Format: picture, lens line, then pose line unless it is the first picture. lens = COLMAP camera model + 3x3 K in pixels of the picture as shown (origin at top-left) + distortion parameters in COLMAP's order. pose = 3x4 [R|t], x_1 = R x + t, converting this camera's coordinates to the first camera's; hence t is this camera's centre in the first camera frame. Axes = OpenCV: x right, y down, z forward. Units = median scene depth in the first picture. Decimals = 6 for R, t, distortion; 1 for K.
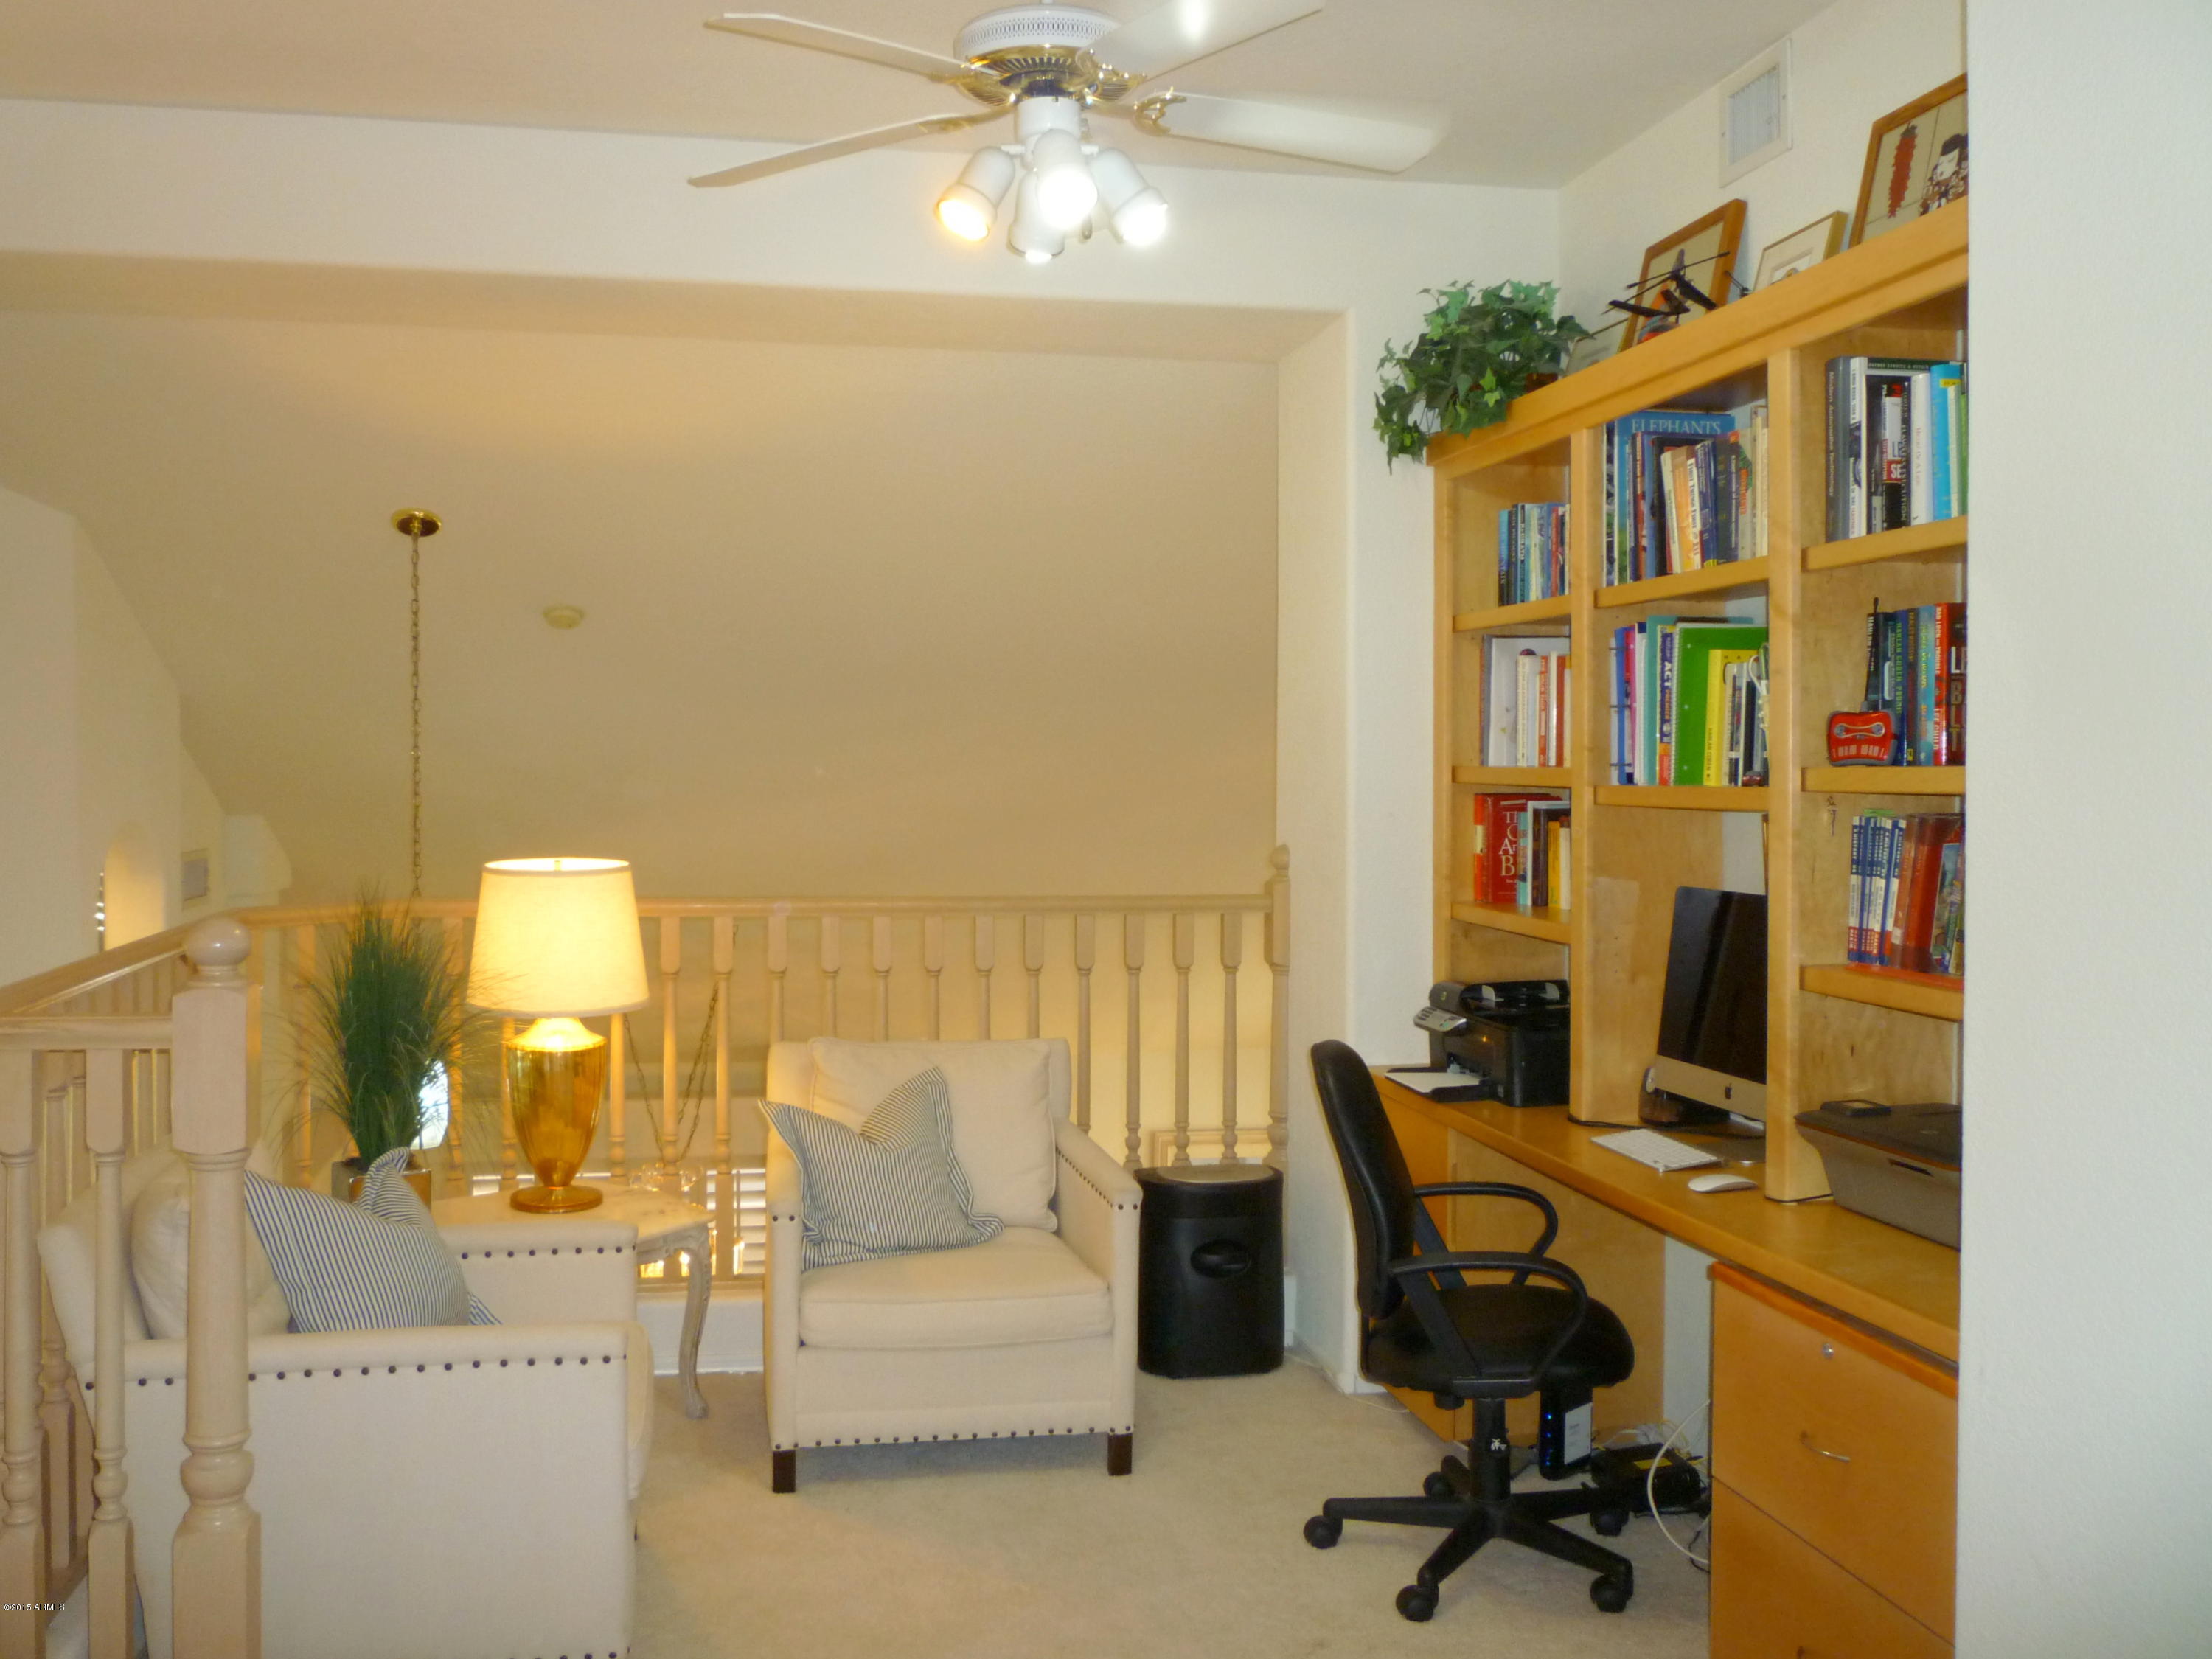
lens RADIAL K [[1988.9, 0, 1102.0], [0, 1988.9, 789.4], [0, 0, 1]] dist [-0.014039, -0.005205]
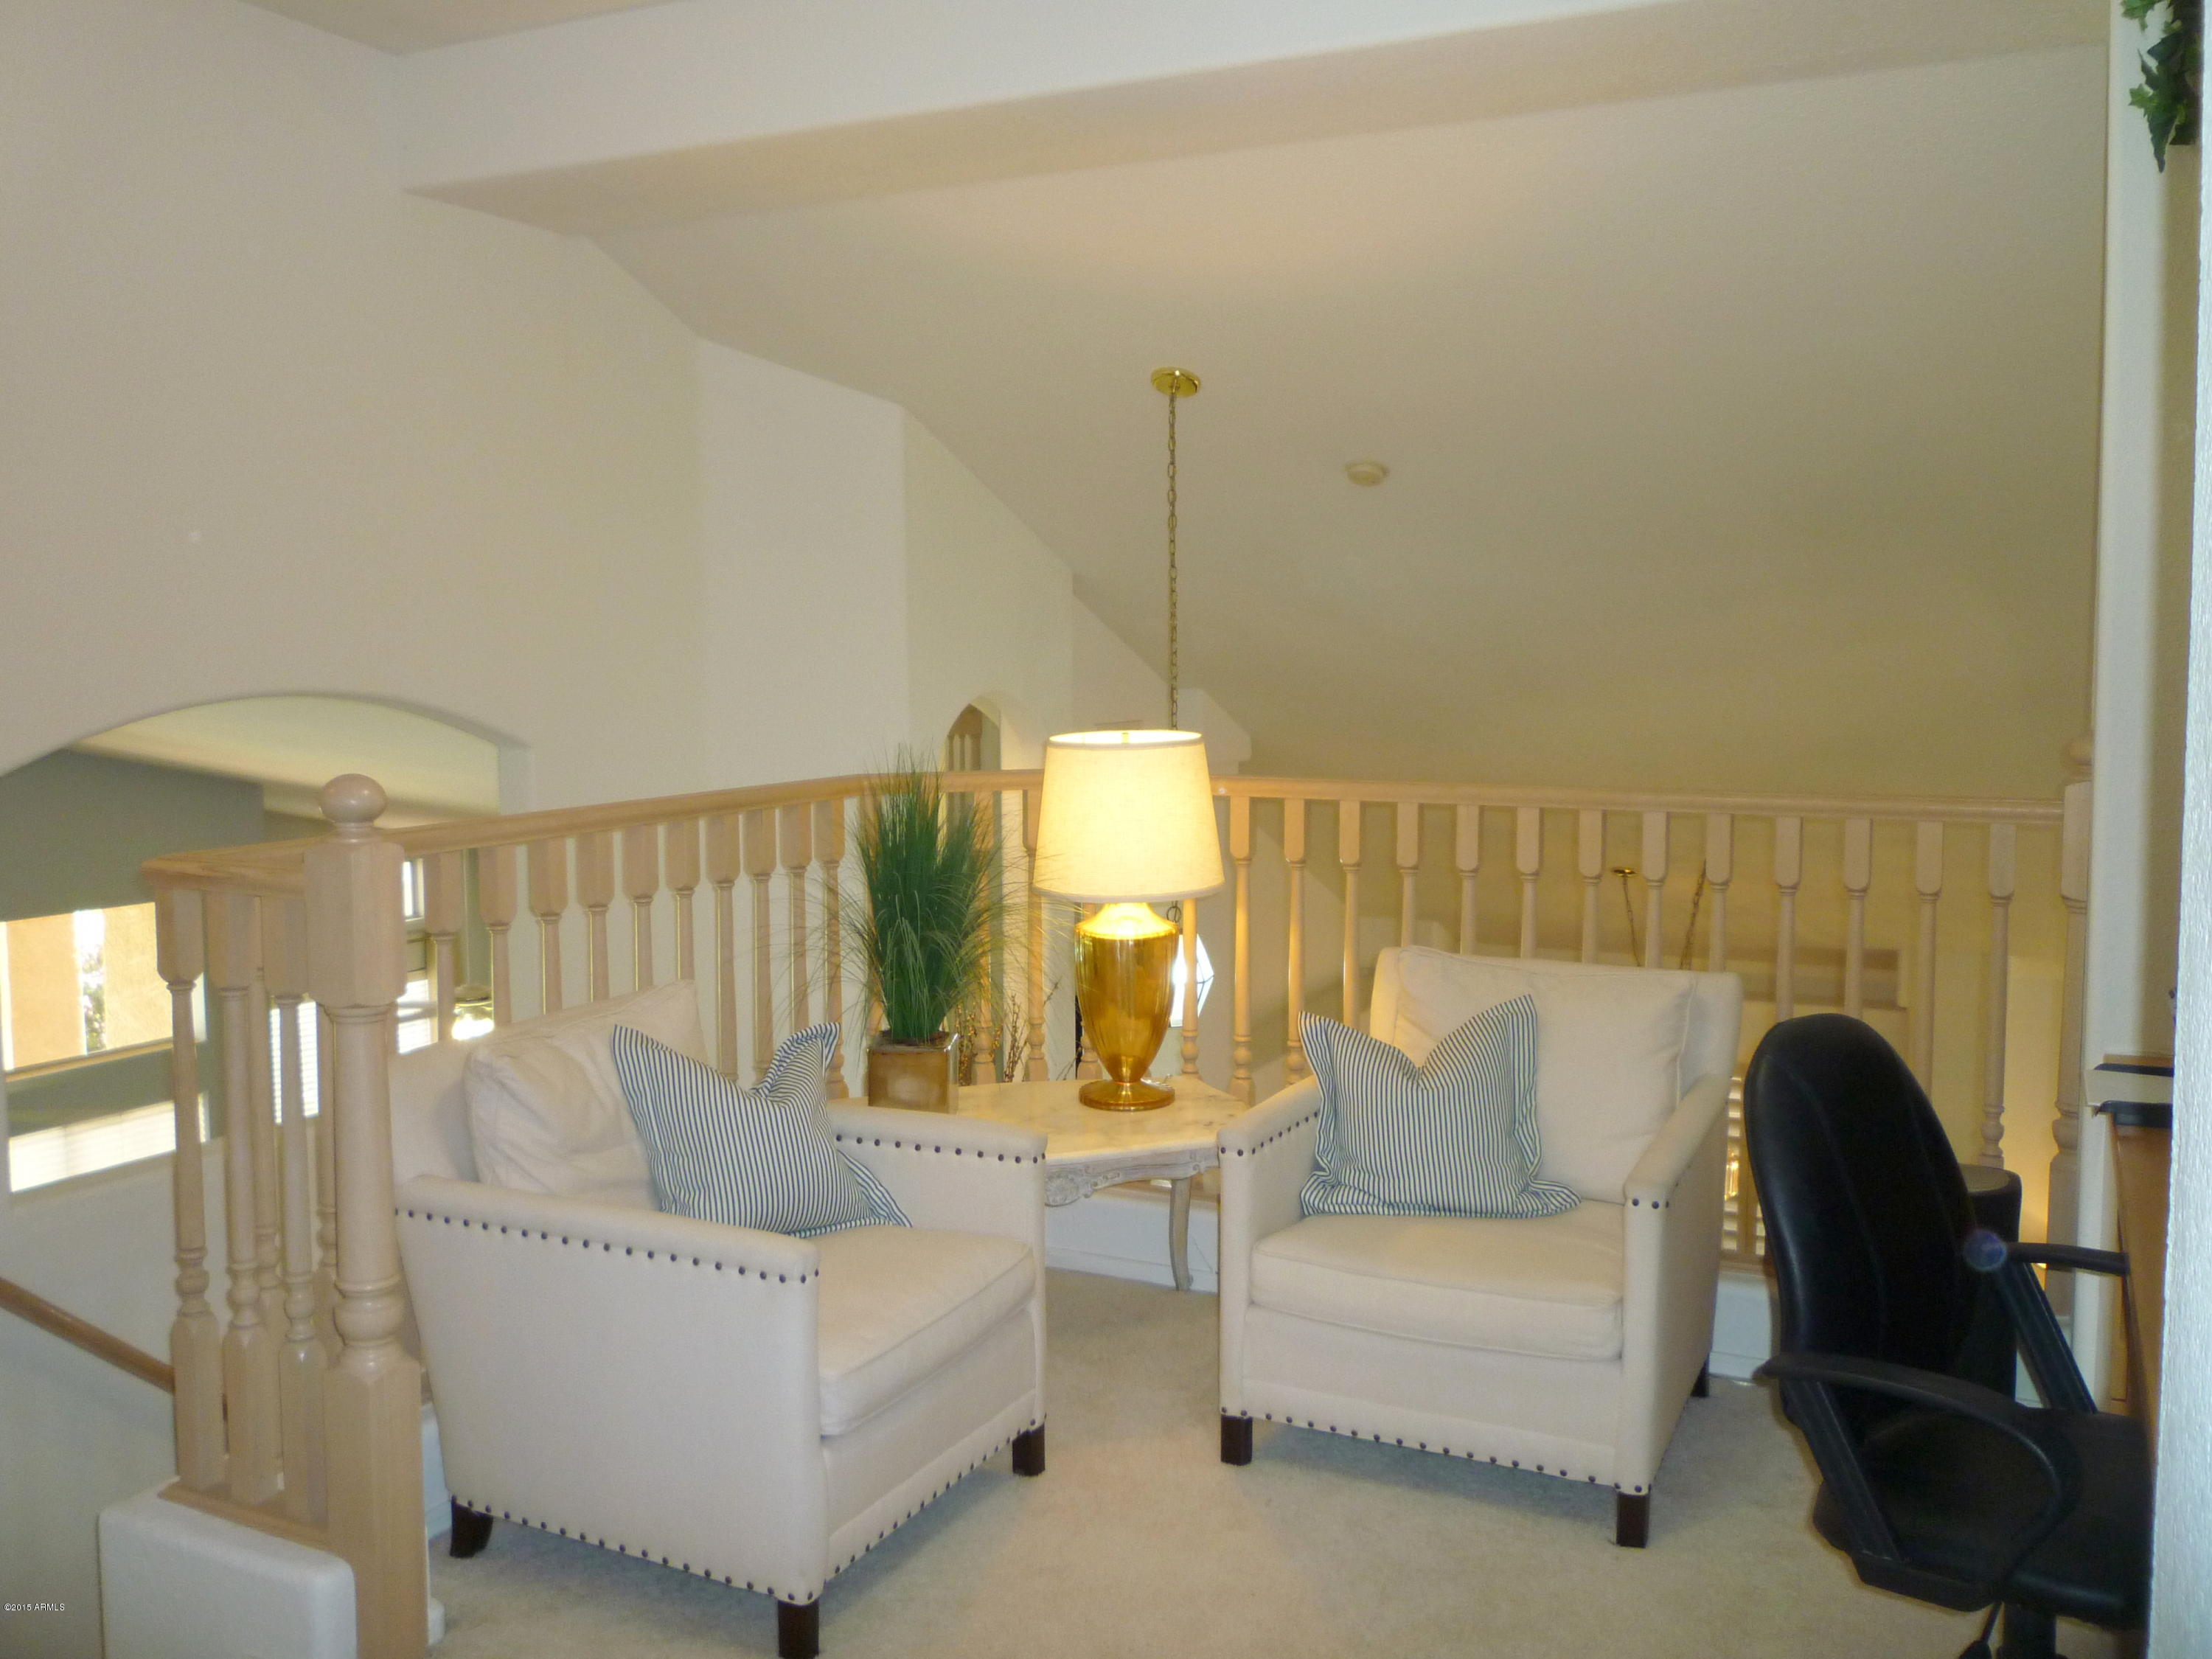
lens RADIAL K [[1988.9, 0, 1102.0], [0, 1988.9, 789.4], [0, 0, 1]] dist [-0.014039, -0.005205]
pose [[0.792565, 0.035811, -0.608735, 0.281092], [0.000308, 0.998250, 0.059127, 0.007468], [0.609787, -0.047049, 0.791167, 0.261547]]
